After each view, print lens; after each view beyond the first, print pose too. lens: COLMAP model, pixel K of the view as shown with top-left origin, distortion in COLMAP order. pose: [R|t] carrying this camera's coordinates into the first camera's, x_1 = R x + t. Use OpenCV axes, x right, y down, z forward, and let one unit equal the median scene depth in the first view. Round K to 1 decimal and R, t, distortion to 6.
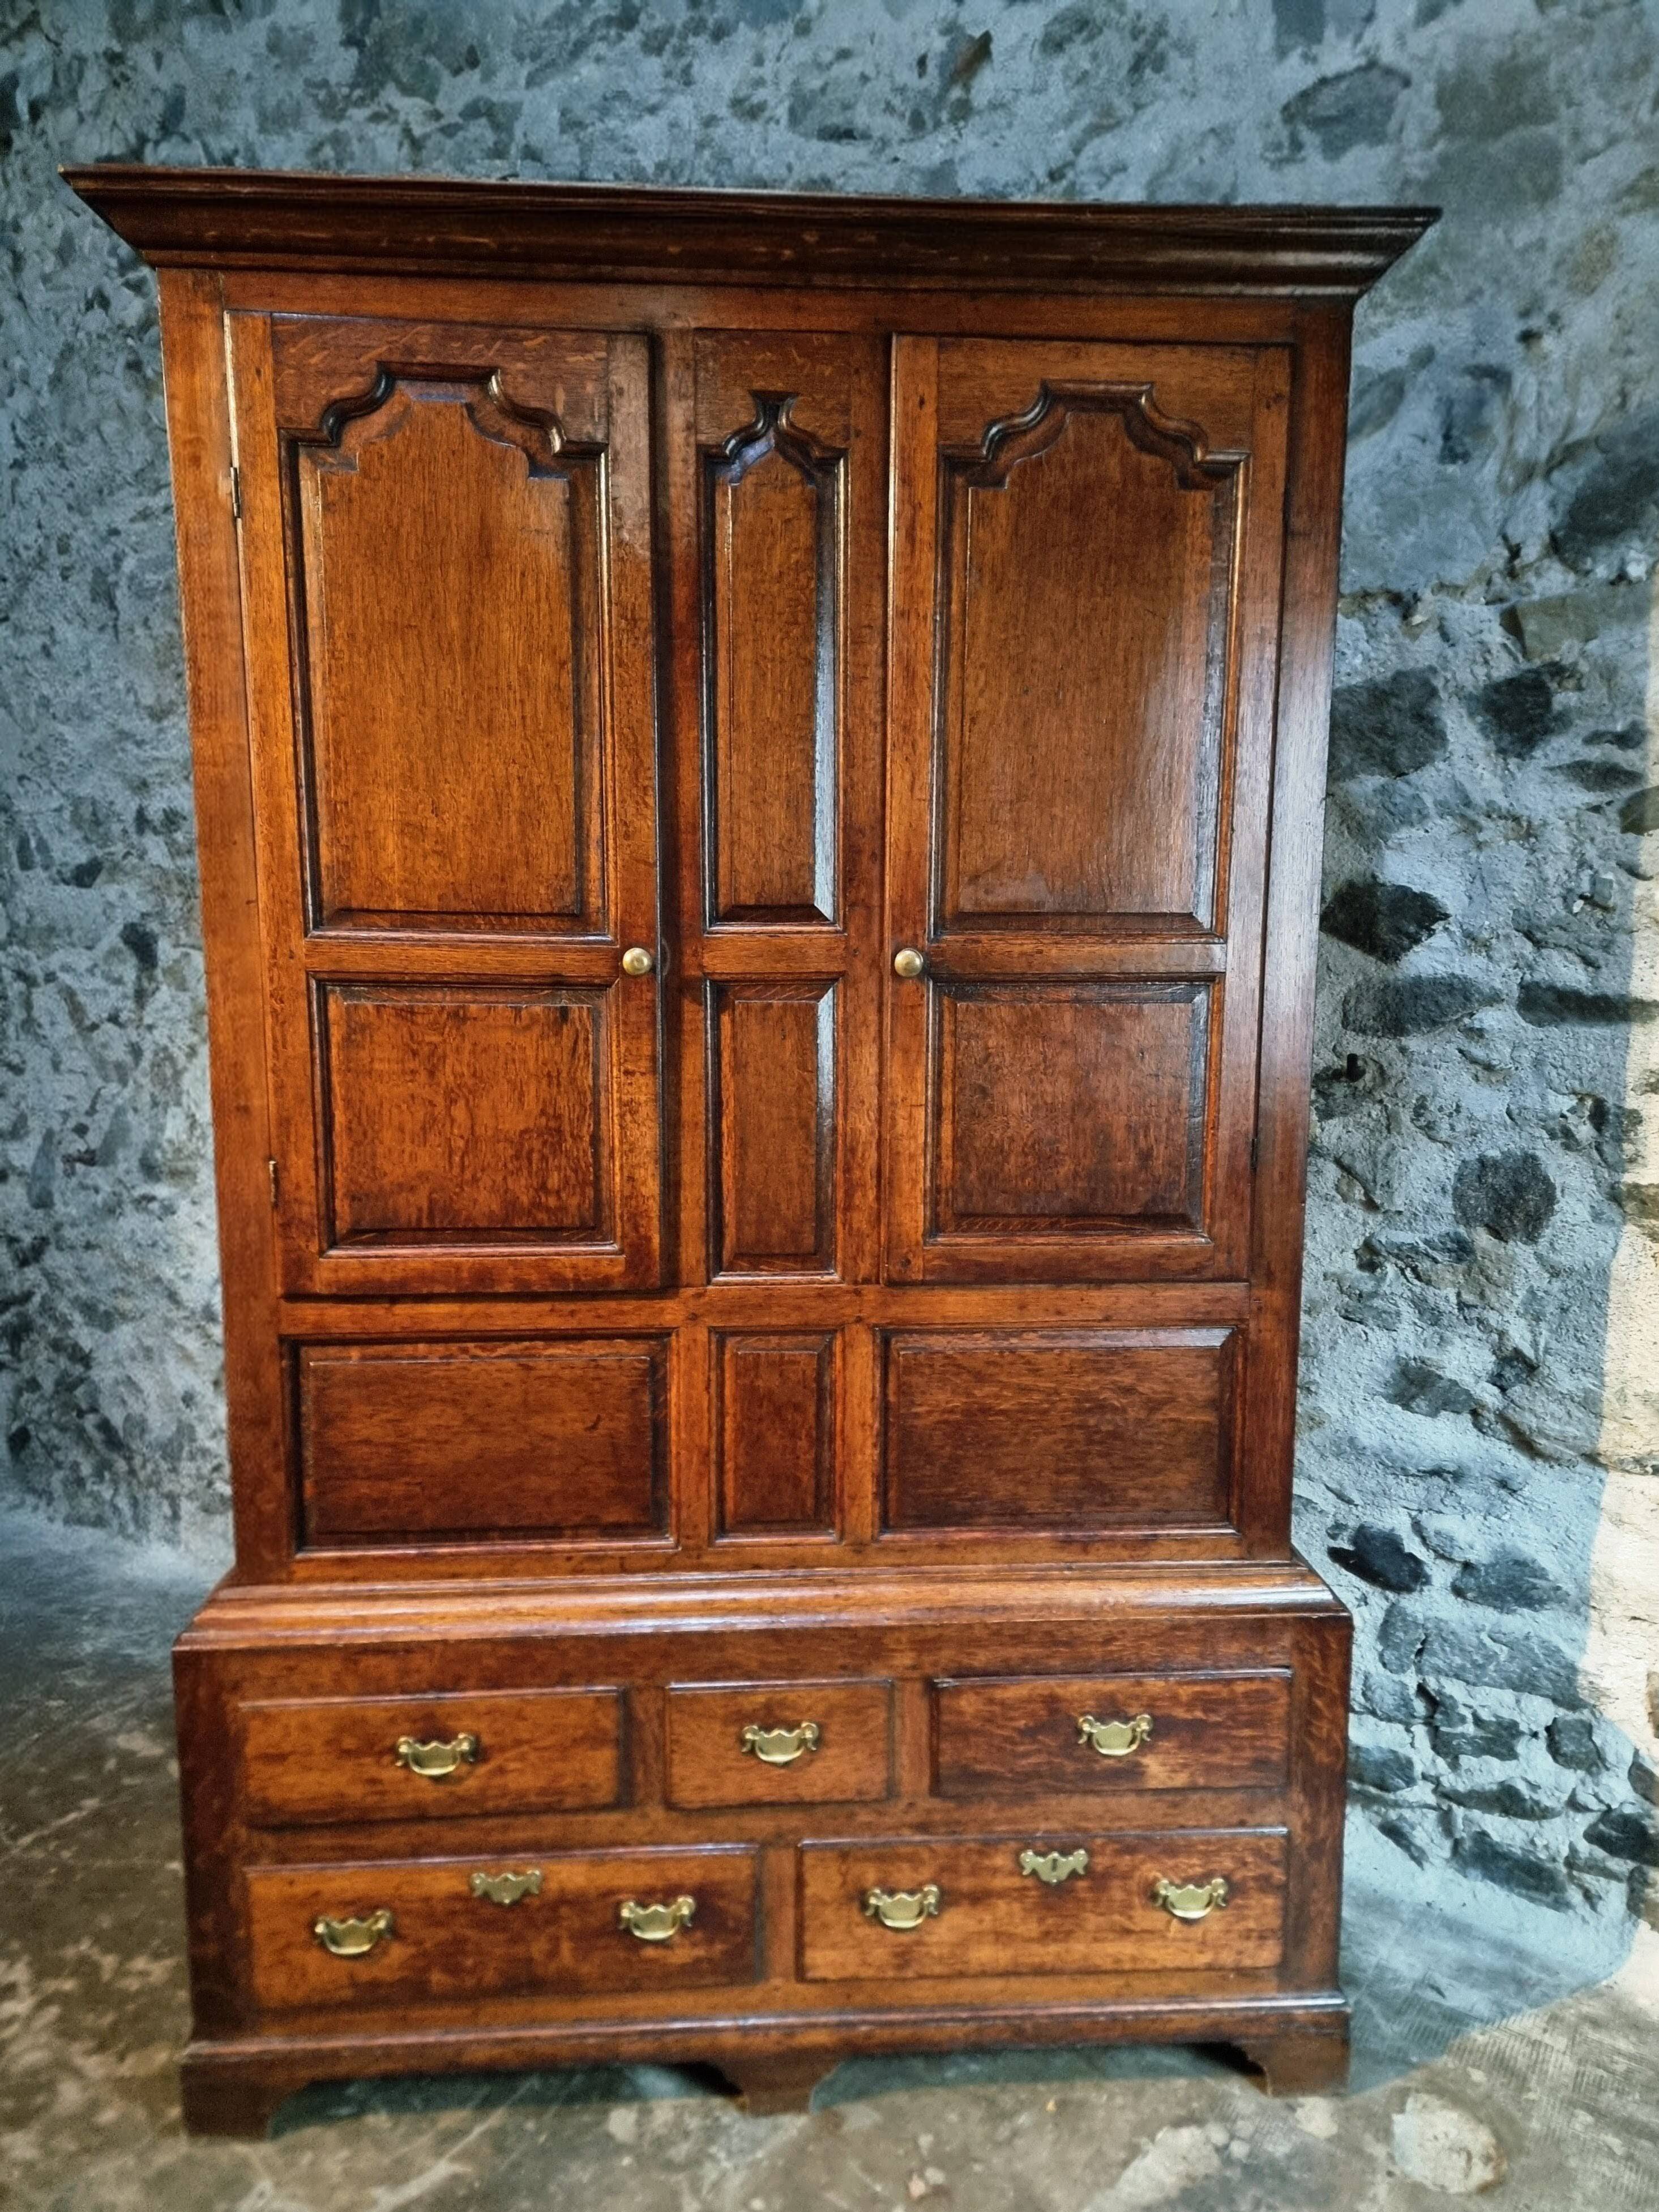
lens RADIAL K [[1583.6, 0, 833.4], [0, 1583.6, 1102.4], [0, 0, 1]] dist [0.083221, -0.060095]
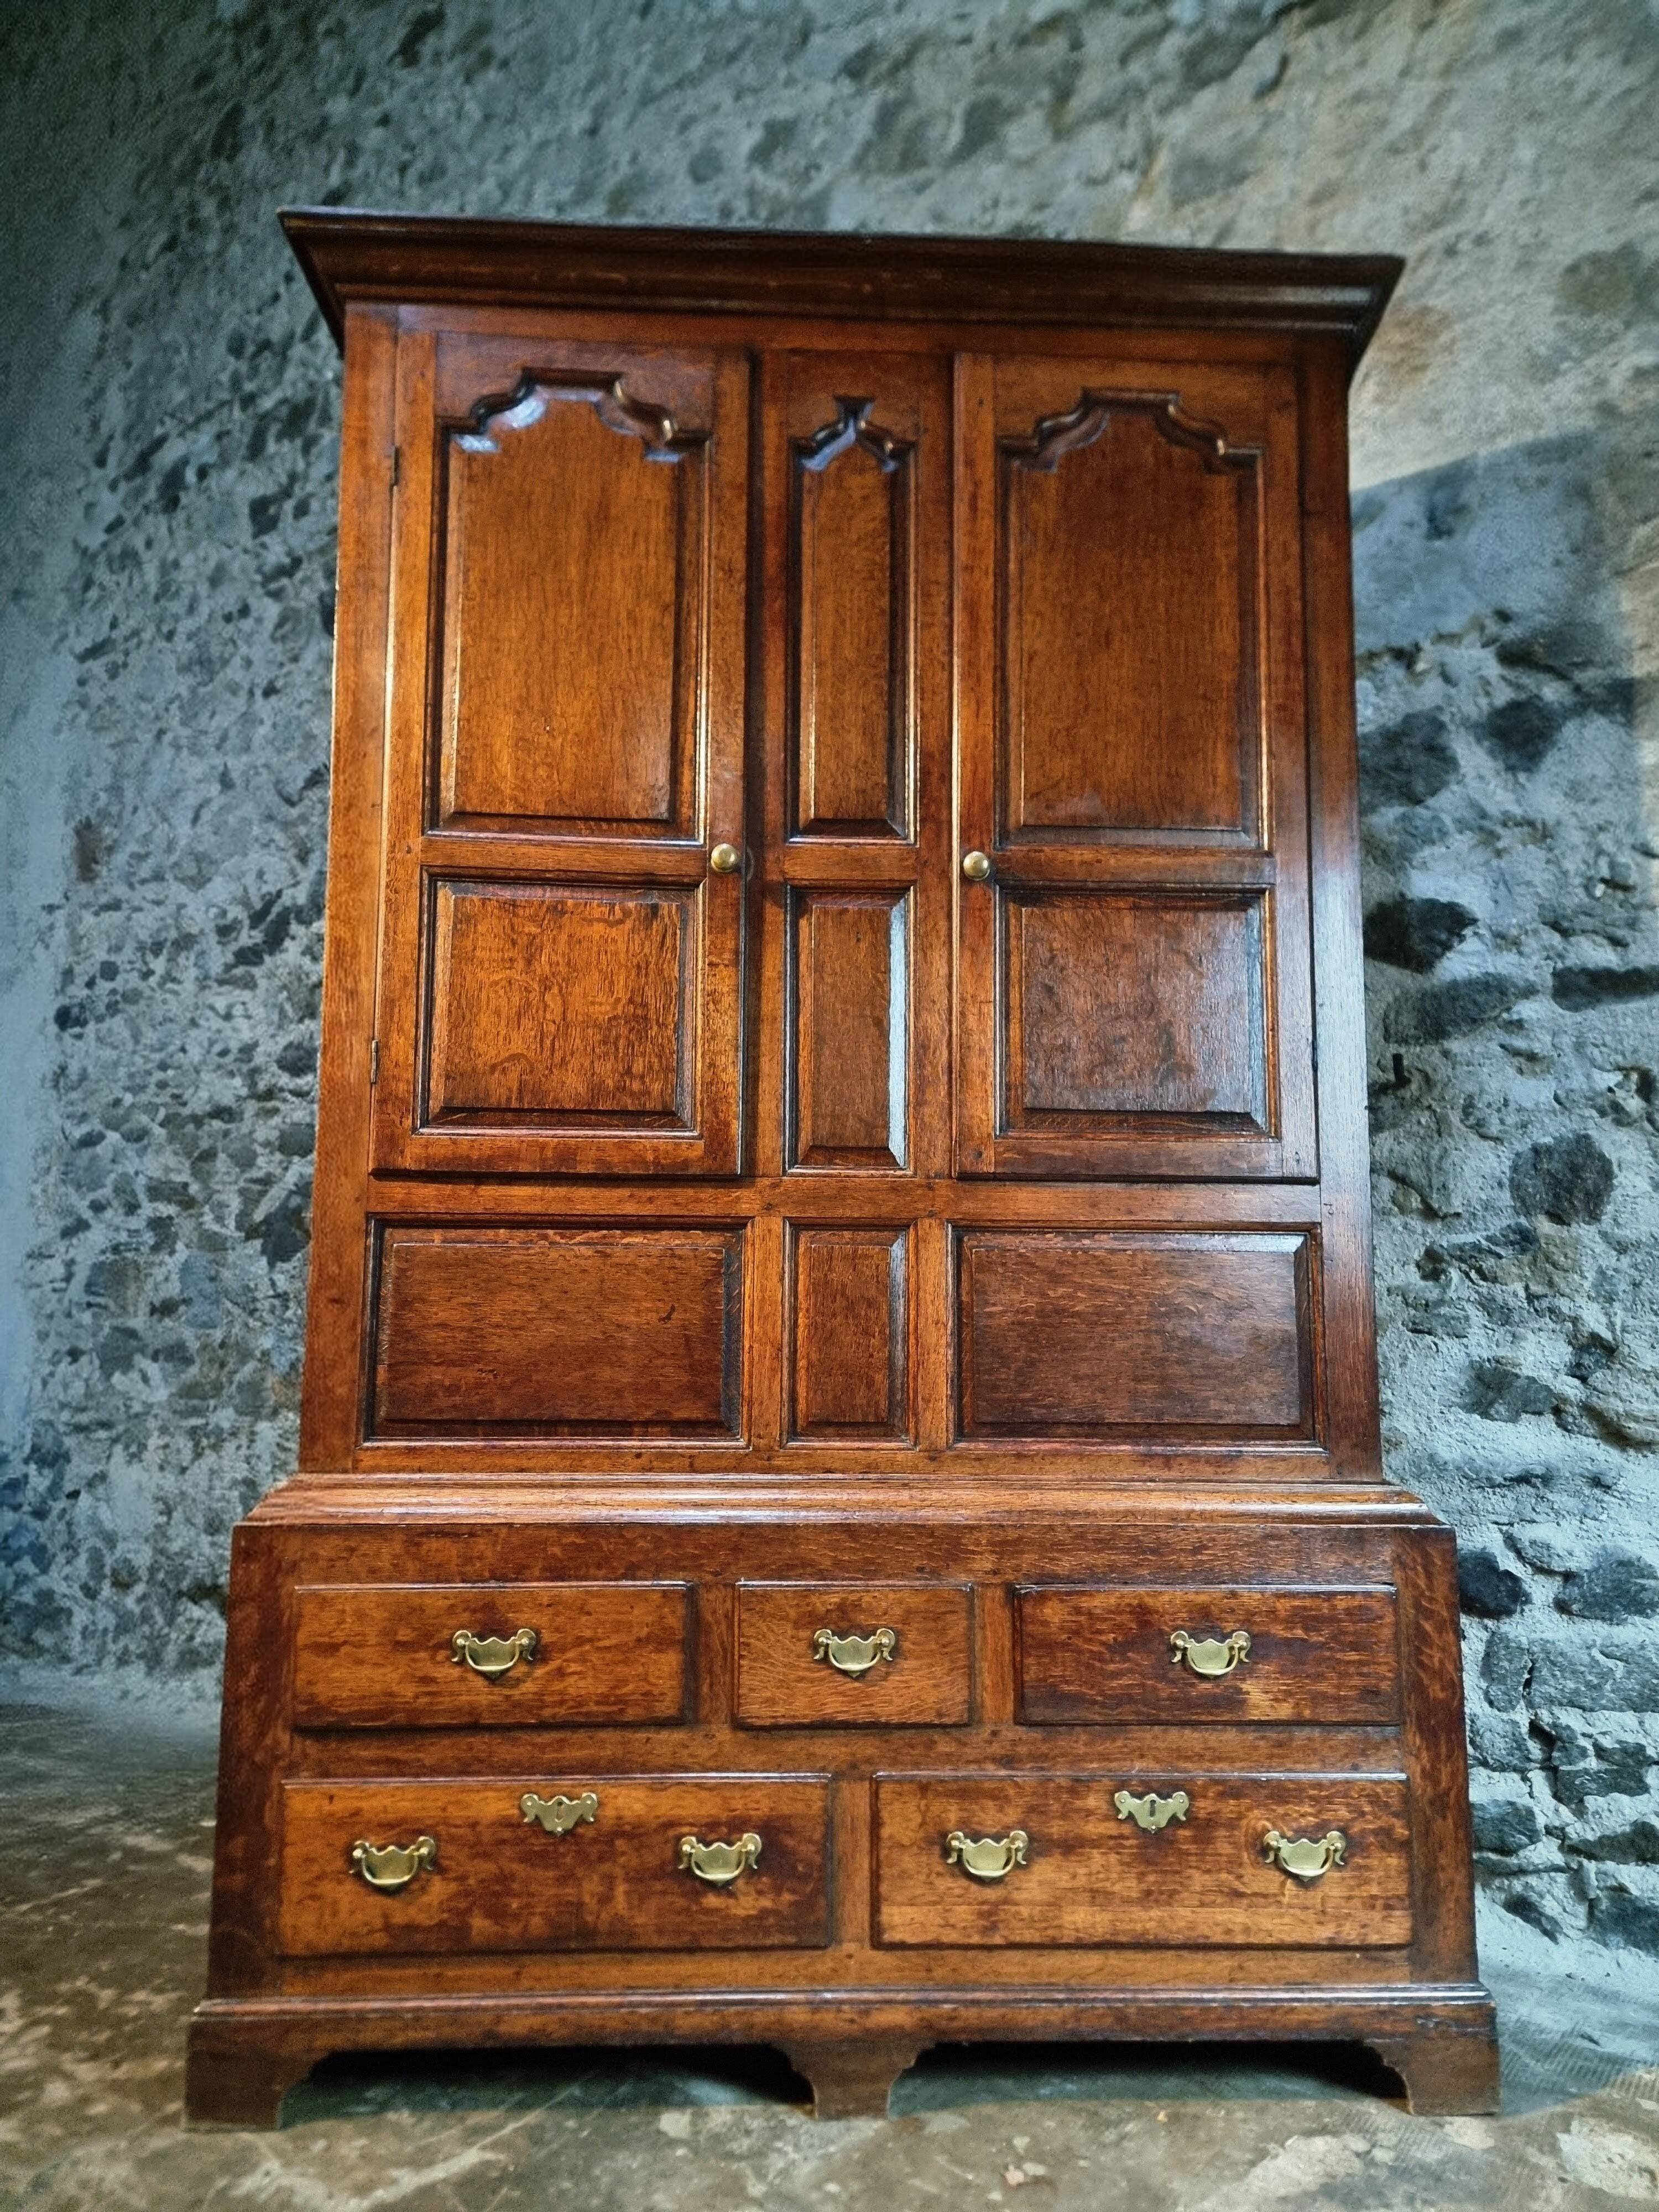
lens RADIAL K [[1553.9, 0, 813.8], [0, 1553.9, 1118.3], [0, 0, 1]] dist [0.072656, -0.051797]
pose [[0.999757, 0.001041, -0.022001, -0.037000], [-0.006797, 0.964716, -0.263206, 0.336270], [0.020951, 0.263292, 0.964489, 0.025759]]
